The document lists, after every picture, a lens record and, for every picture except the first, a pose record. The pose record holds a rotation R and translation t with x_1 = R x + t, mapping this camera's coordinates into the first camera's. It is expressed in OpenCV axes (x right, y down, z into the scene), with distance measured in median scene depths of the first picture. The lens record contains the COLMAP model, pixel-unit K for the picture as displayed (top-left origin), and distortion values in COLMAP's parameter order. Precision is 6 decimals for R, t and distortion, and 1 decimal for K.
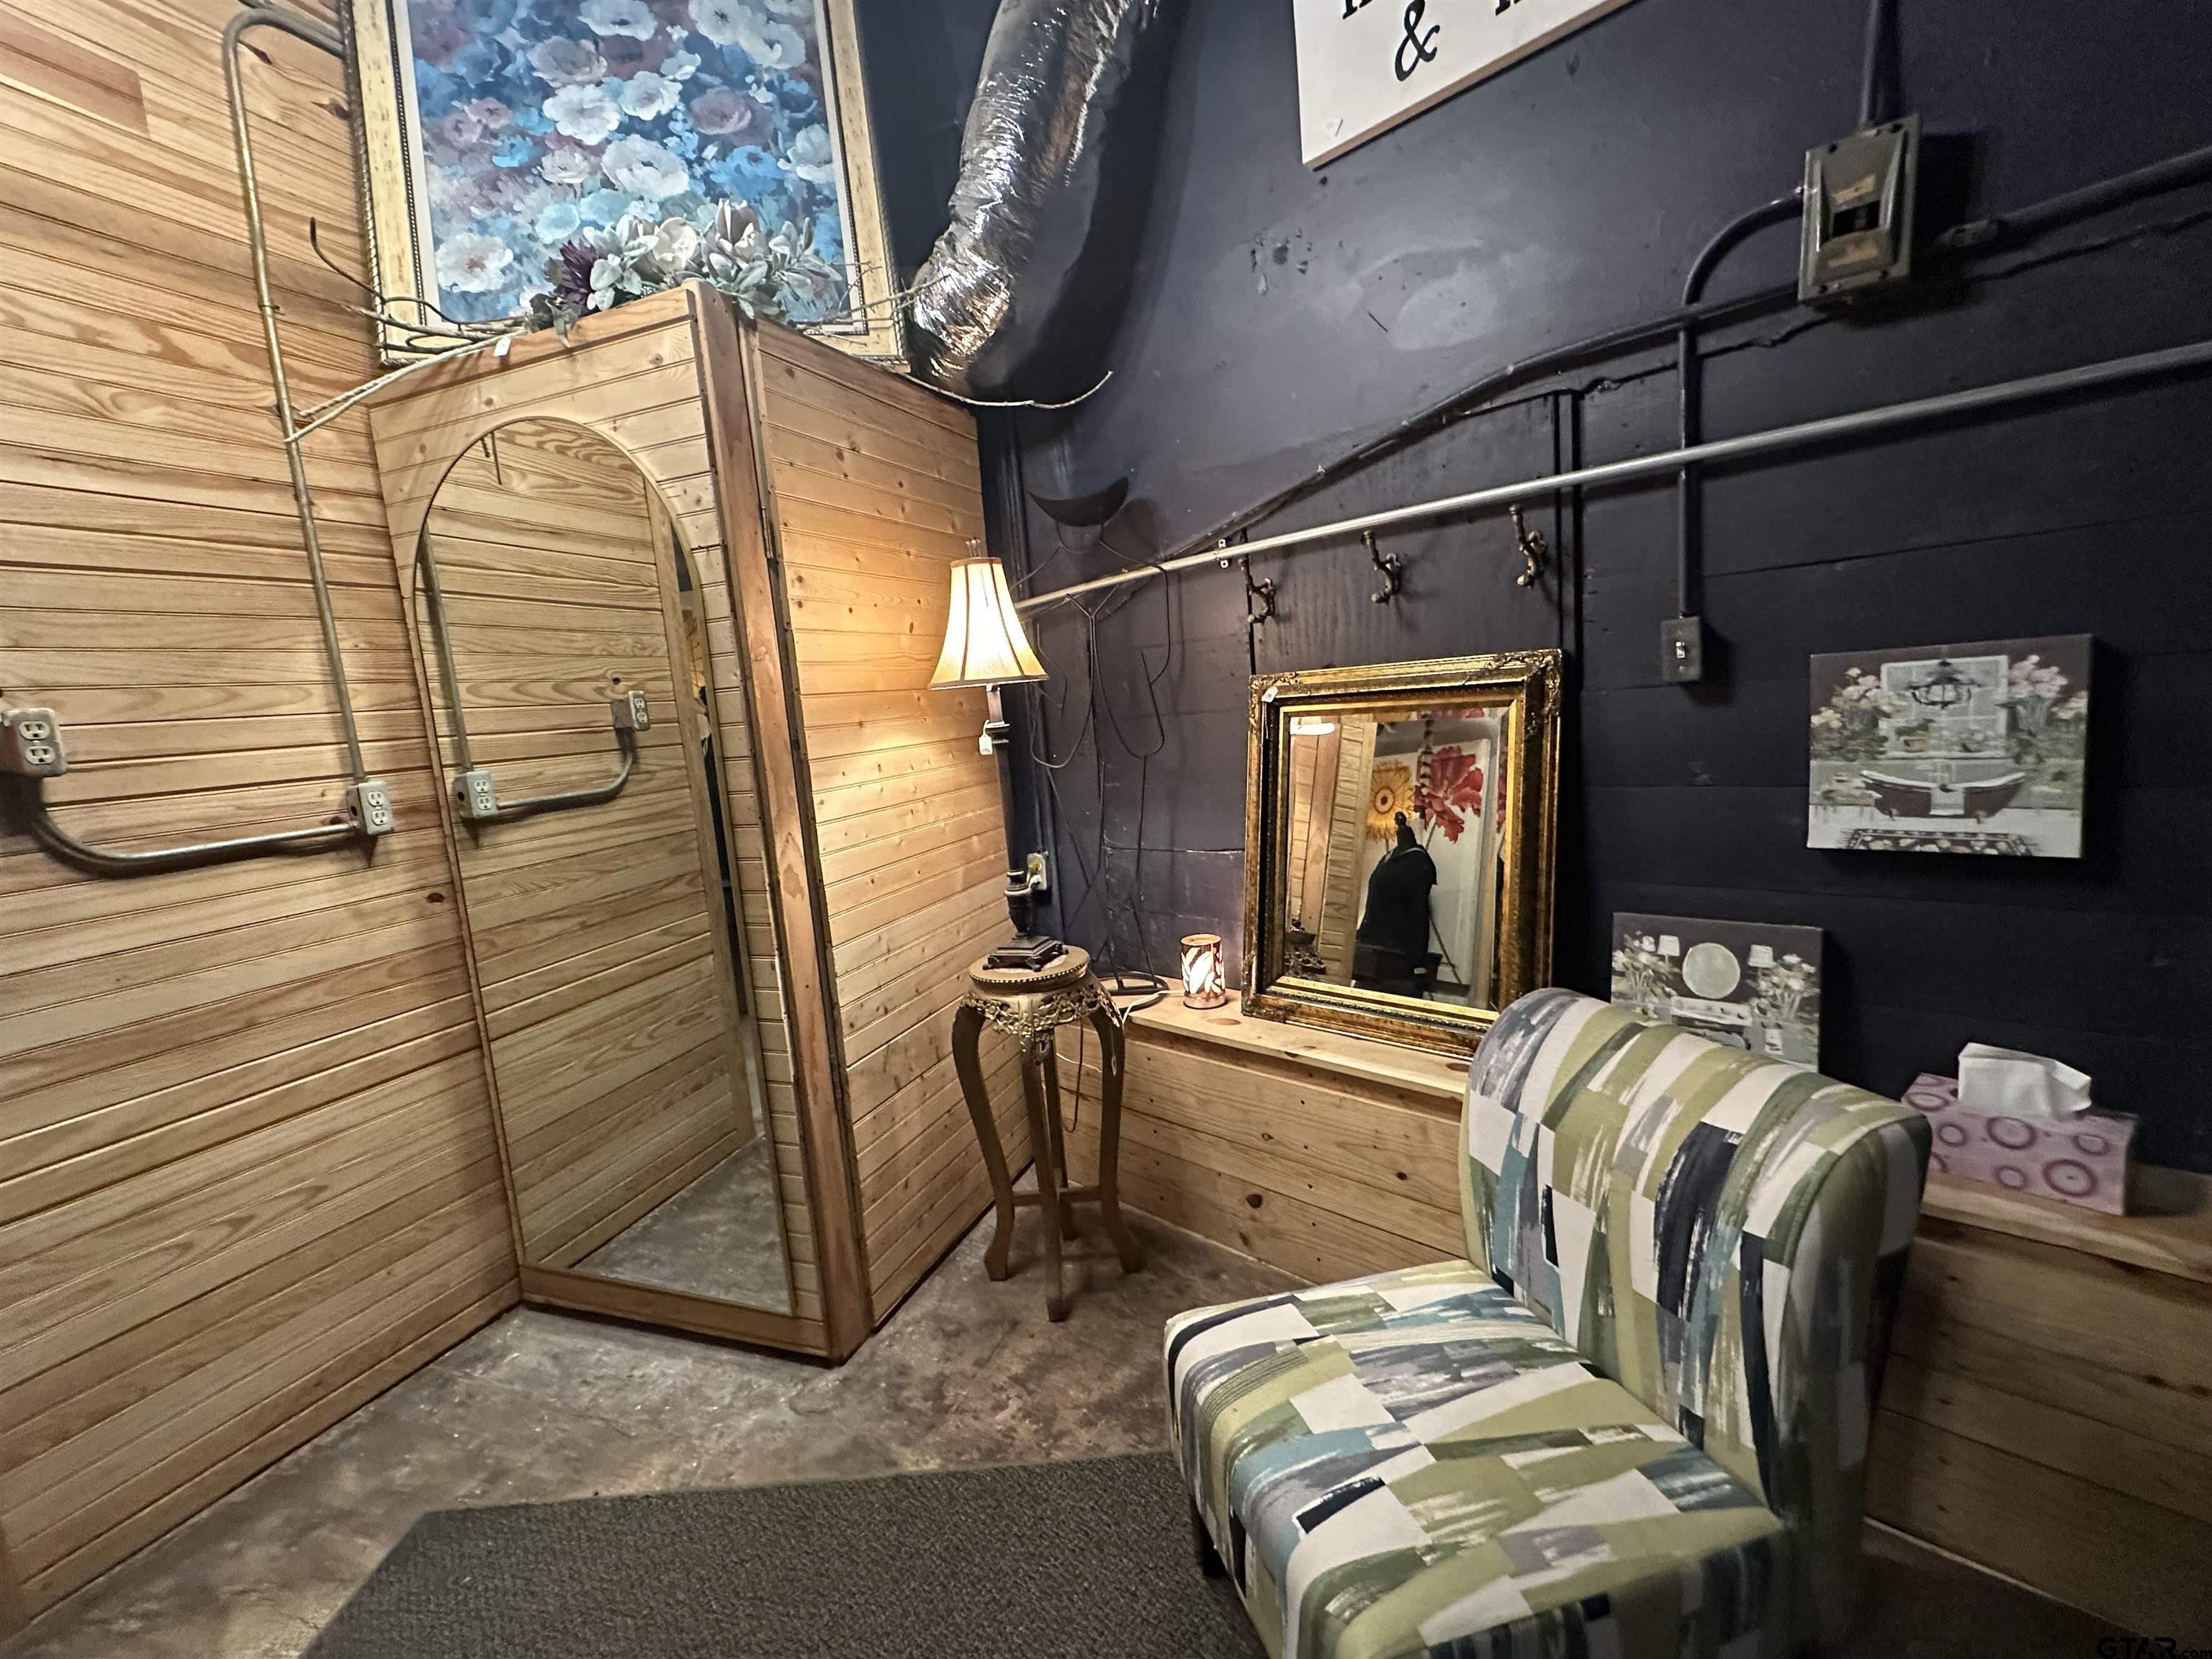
lens RADIAL K [[960.9, 0, 1104.0], [0, 960.9, 824.3], [0, 0, 1]] dist [0.000023, 0.000164]
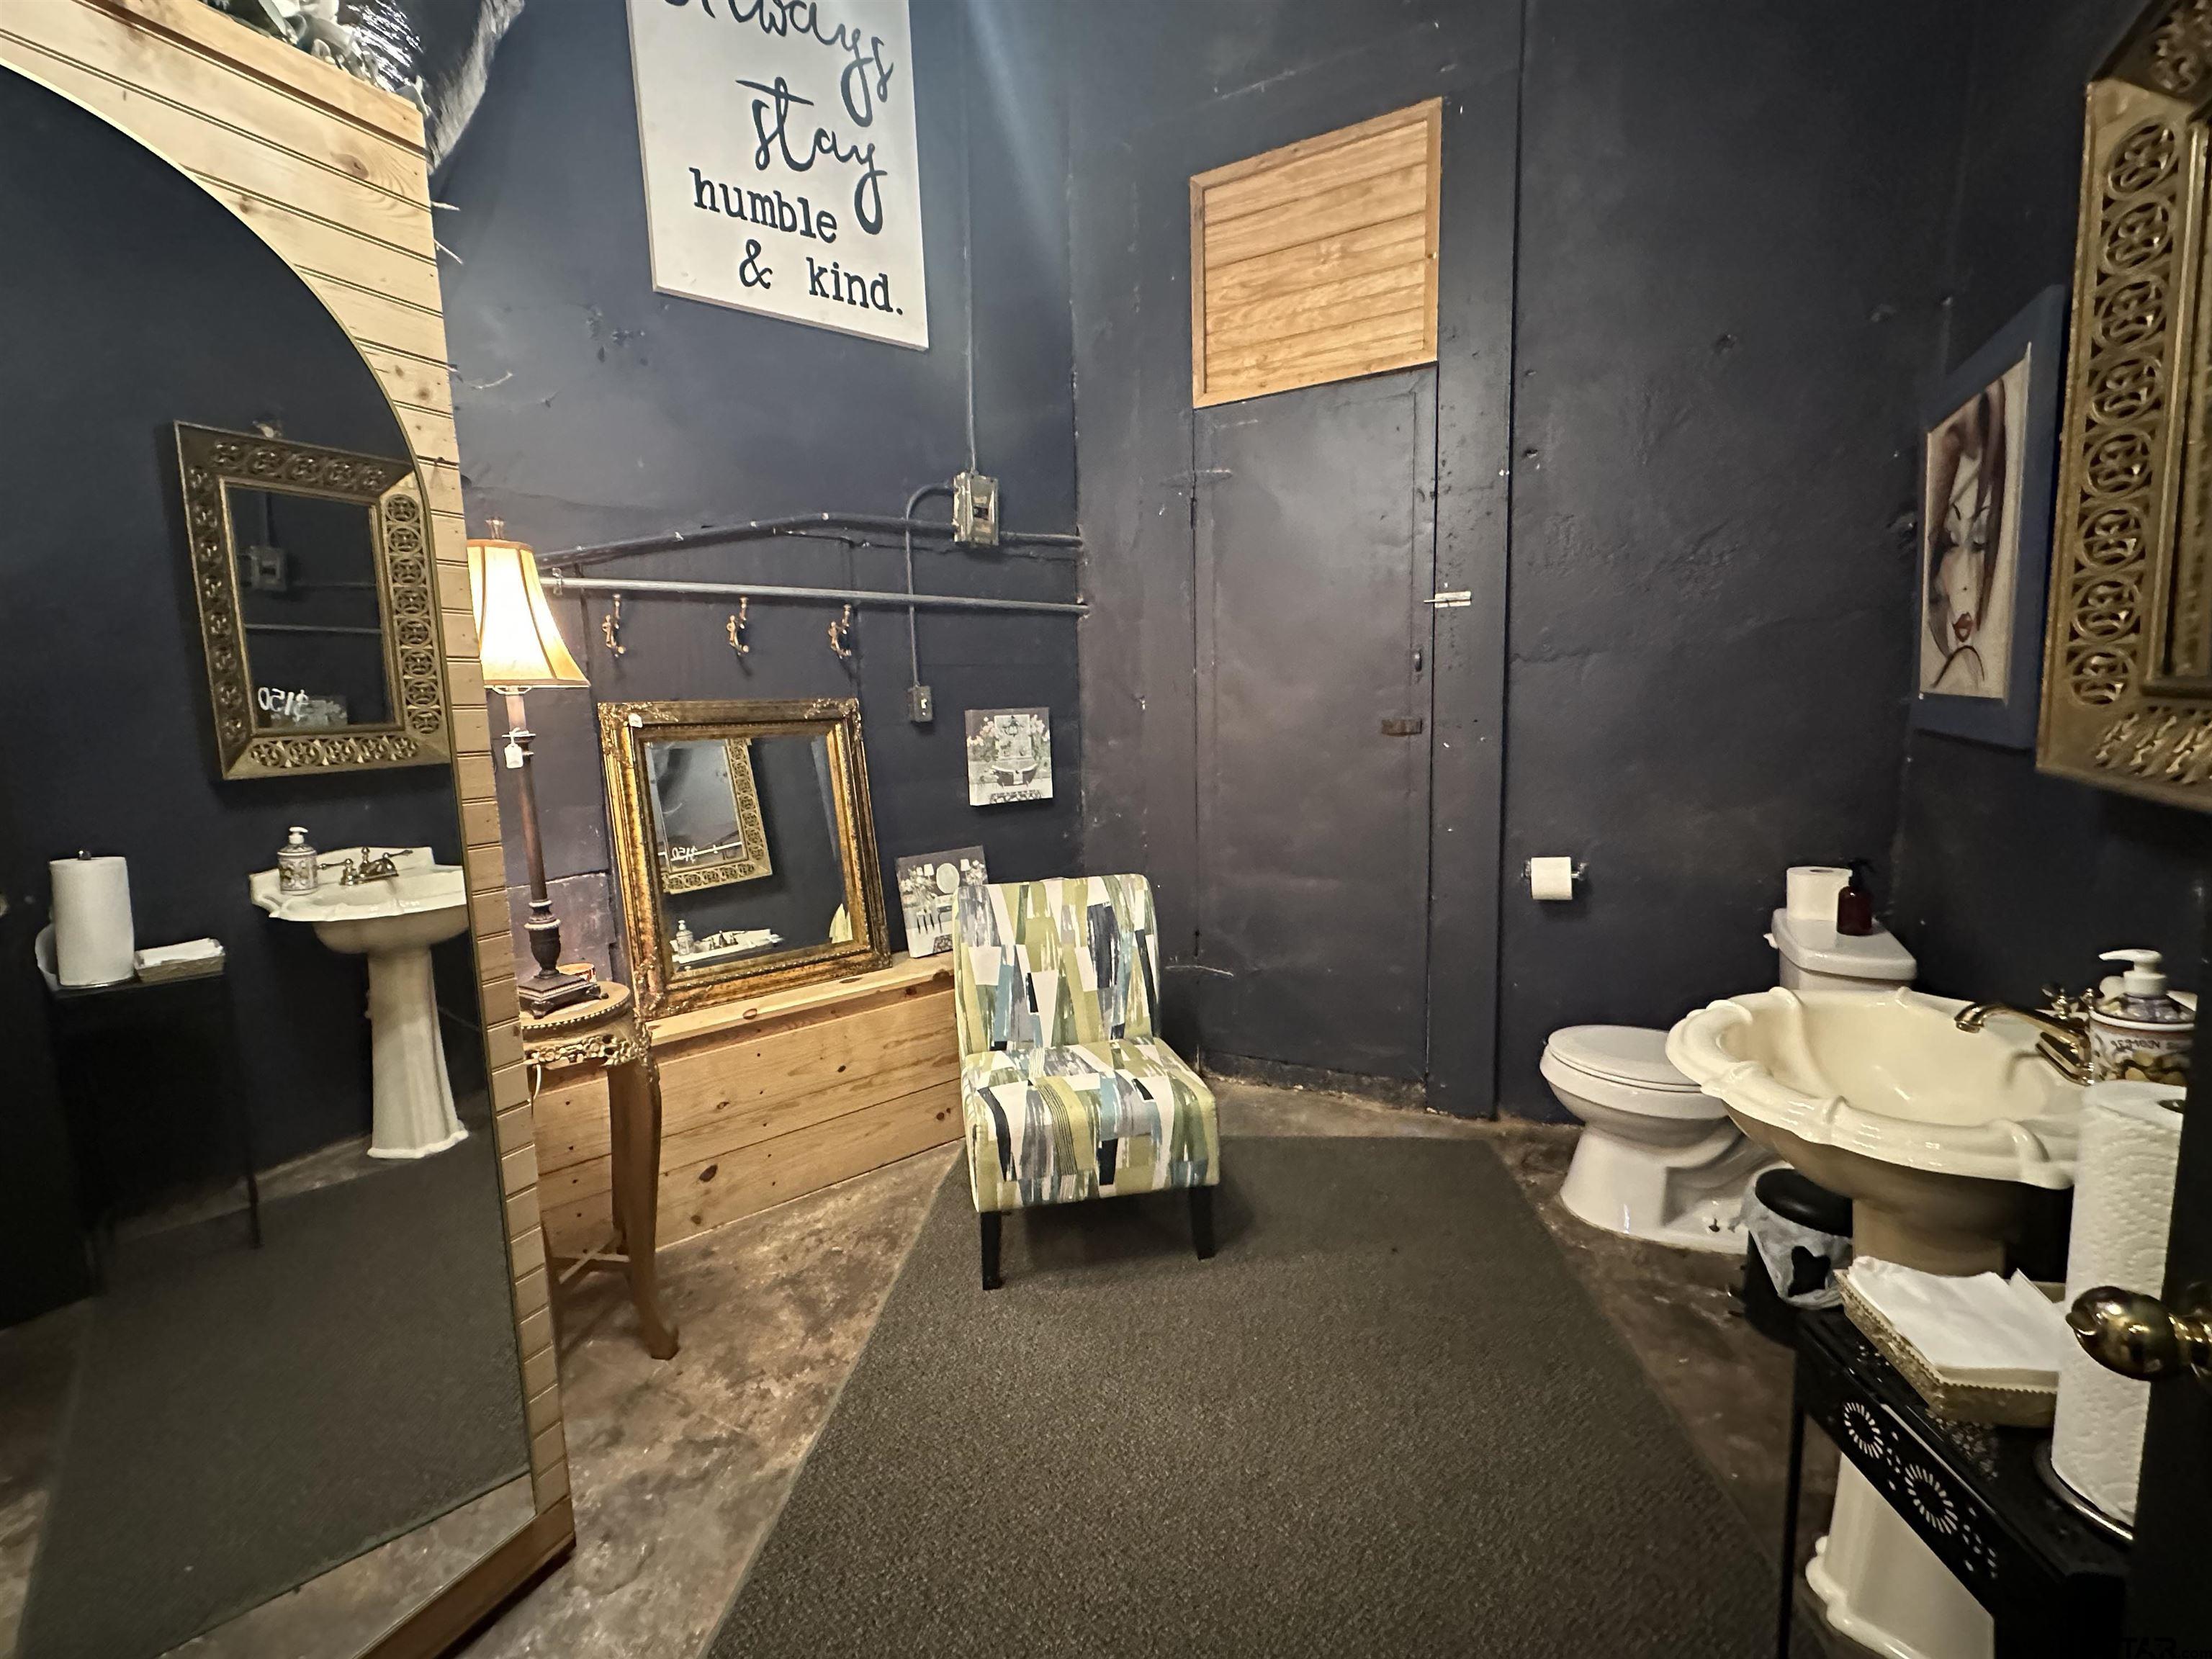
lens RADIAL K [[960.9, 0, 1104.9], [0, 960.9, 825.2], [0, 0, 1]] dist [0.000023, 0.000164]
pose [[0.096791, -0.046066, 0.994238, -1.327964], [0.152668, 0.987794, 0.030905, 0.046802], [-0.983526, 0.148797, 0.102642, 0.572211]]
